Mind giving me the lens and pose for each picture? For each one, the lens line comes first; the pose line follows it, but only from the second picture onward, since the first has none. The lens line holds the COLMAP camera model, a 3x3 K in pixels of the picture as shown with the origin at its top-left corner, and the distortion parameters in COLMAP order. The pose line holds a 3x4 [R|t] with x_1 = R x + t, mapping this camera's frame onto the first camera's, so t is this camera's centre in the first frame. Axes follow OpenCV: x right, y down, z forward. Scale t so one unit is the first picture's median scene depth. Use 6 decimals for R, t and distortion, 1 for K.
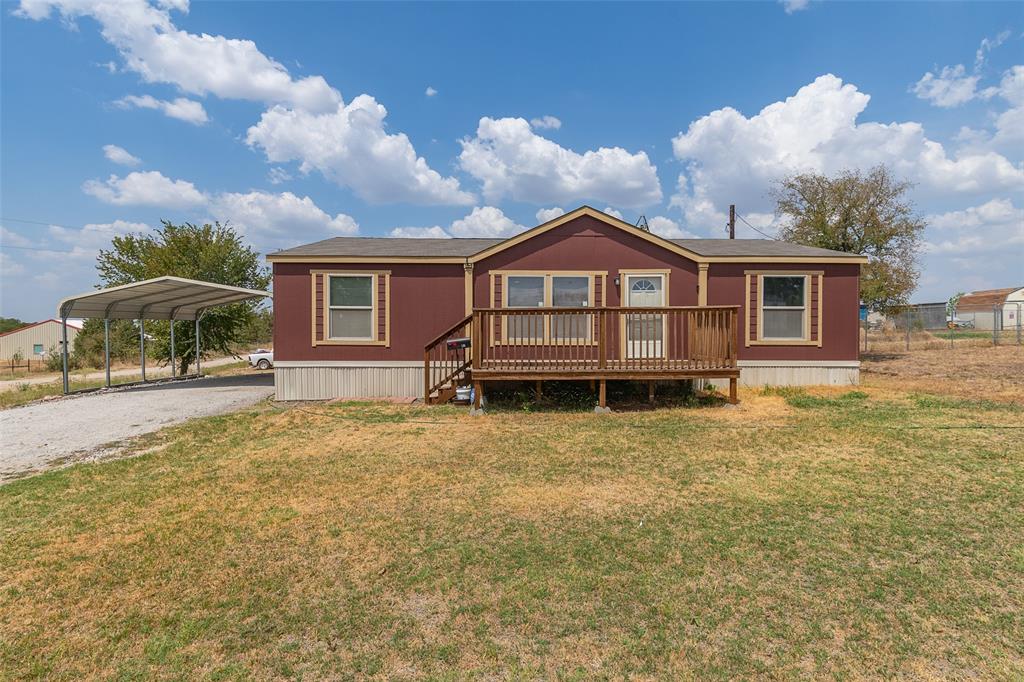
lens RADIAL K [[515.3, 0, 511.9], [0, 515.3, 342.0], [0, 0, 1]] dist [-0.006191, -0.000928]
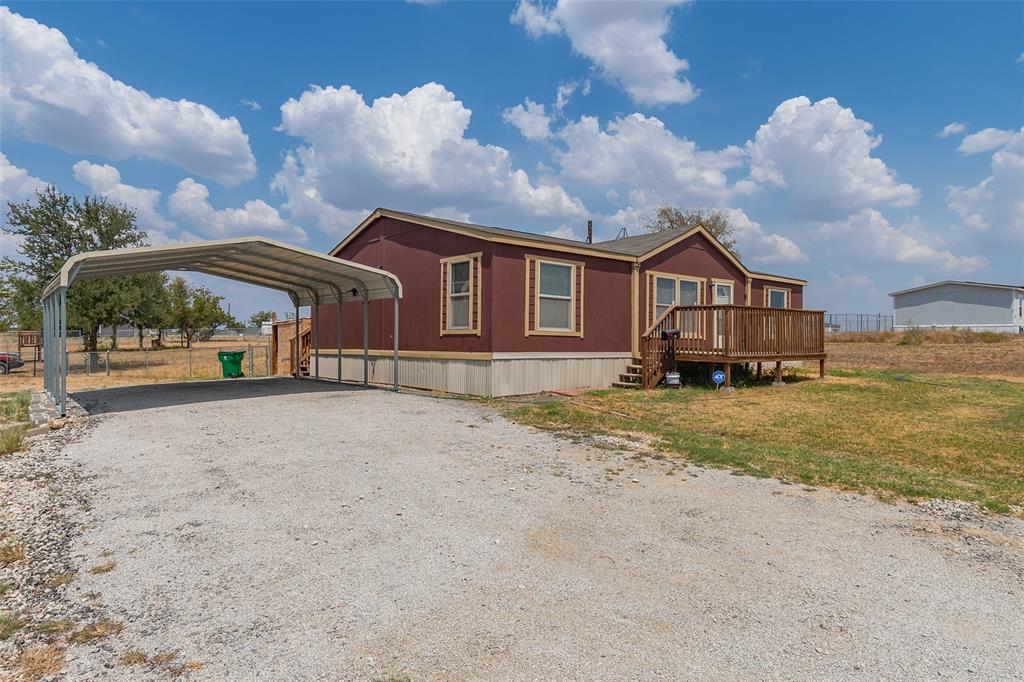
lens RADIAL K [[611.4, 0, 511.5], [0, 611.4, 341.9], [0, 0, 1]] dist [-0.003085, -0.000752]
pose [[0.777198, 0.006515, 0.629222, -1.097460], [0.003792, 0.999880, -0.015035, 0.034317], [-0.629244, 0.014071, 0.777080, 0.160910]]
